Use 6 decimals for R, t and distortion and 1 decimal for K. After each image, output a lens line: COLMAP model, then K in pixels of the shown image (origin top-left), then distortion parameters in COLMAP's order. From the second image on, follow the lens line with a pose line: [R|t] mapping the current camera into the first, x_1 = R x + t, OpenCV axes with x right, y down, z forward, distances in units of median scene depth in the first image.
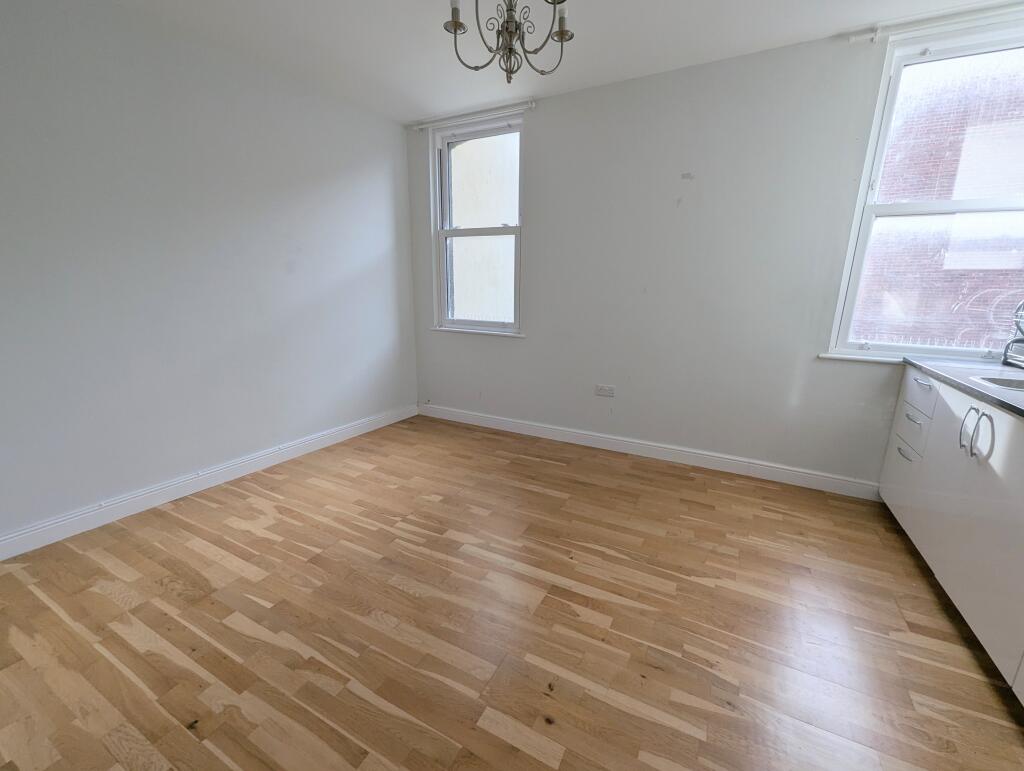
lens RADIAL K [[425.0, 0, 515.2], [0, 425.0, 389.4], [0, 0, 1]] dist [0.000096, 0.000171]
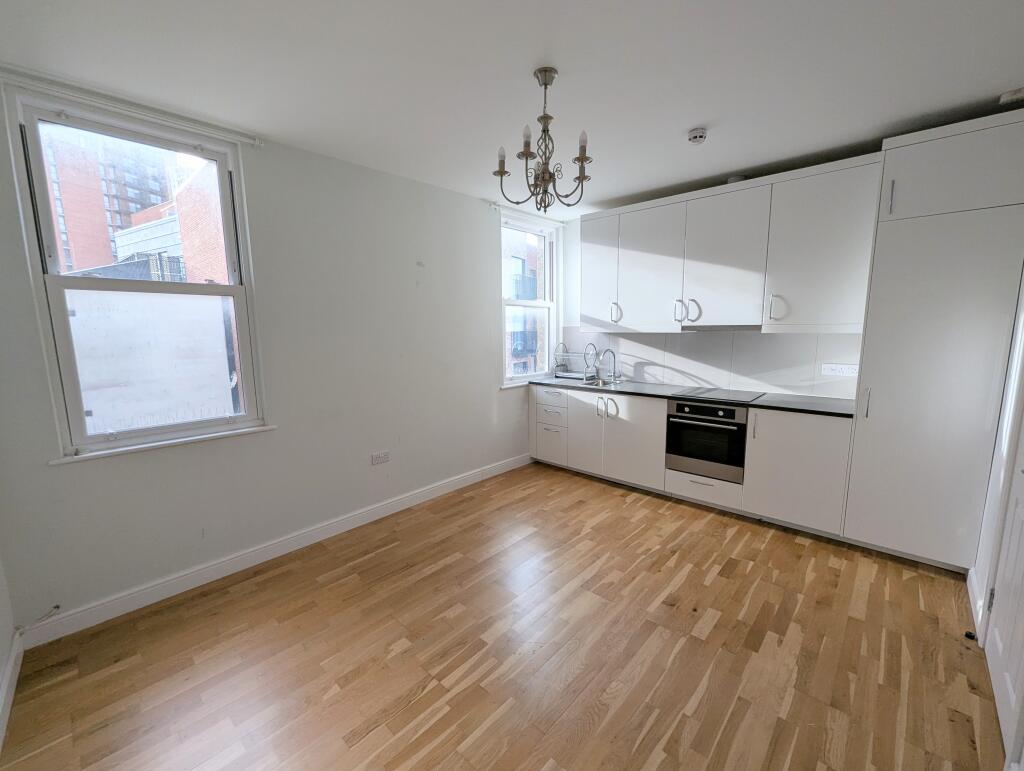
lens RADIAL K [[425.0, 0, 515.2], [0, 425.0, 389.4], [0, 0, 1]] dist [0.000096, 0.000171]
pose [[0.255614, -0.158227, 0.953743, -0.875080], [0.245699, 0.964758, 0.094204, -0.232798], [-0.935037, 0.210254, 0.285482, 0.542891]]
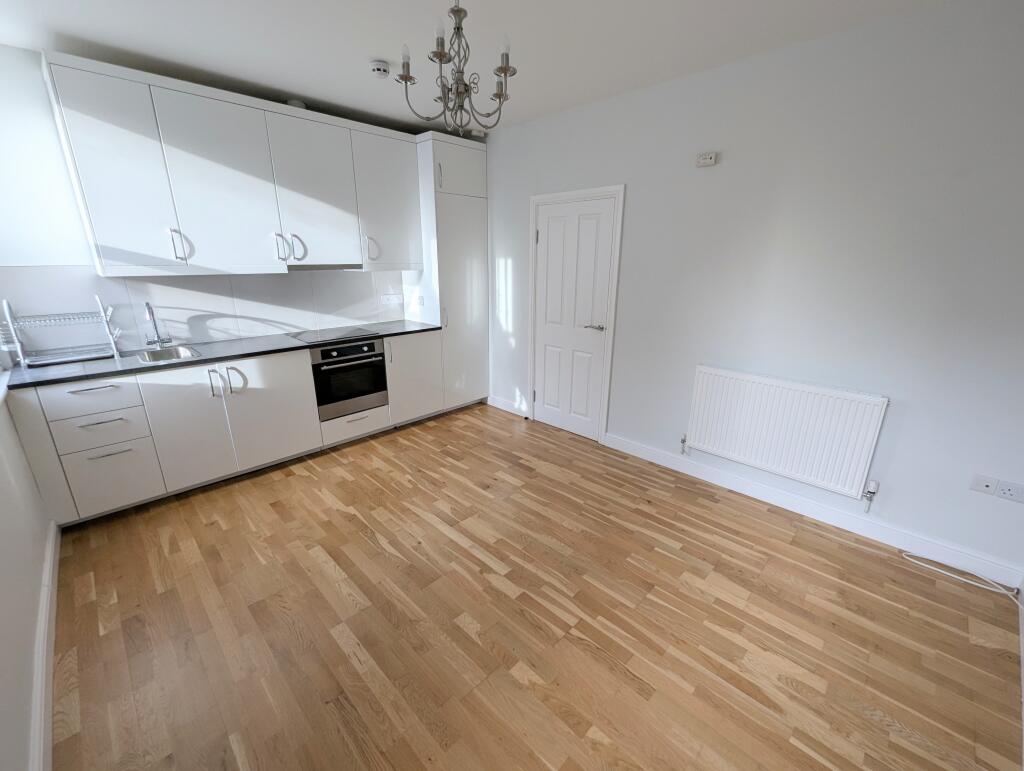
lens RADIAL K [[425.0, 0, 515.2], [0, 425.0, 389.4], [0, 0, 1]] dist [0.000096, 0.000171]
pose [[-0.956849, -0.100915, 0.272499, -0.338149], [0.054818, 0.858237, 0.510319, -0.465613], [-0.285367, 0.503236, -0.815671, 1.438629]]
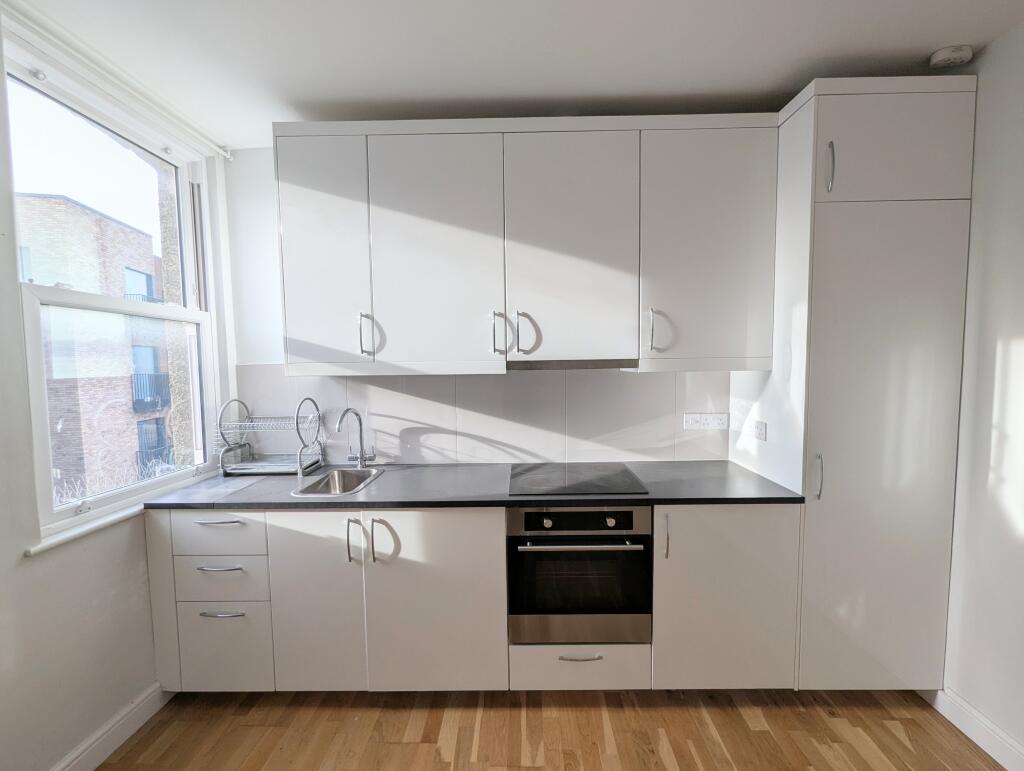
lens RADIAL K [[425.0, 0, 515.2], [0, 425.0, 389.4], [0, 0, 1]] dist [0.000096, 0.000171]
pose [[-0.444044, -0.062277, 0.893838, 0.003879], [0.222251, 0.958749, 0.177211, -0.251438], [-0.868003, 0.277346, -0.411886, 0.707079]]
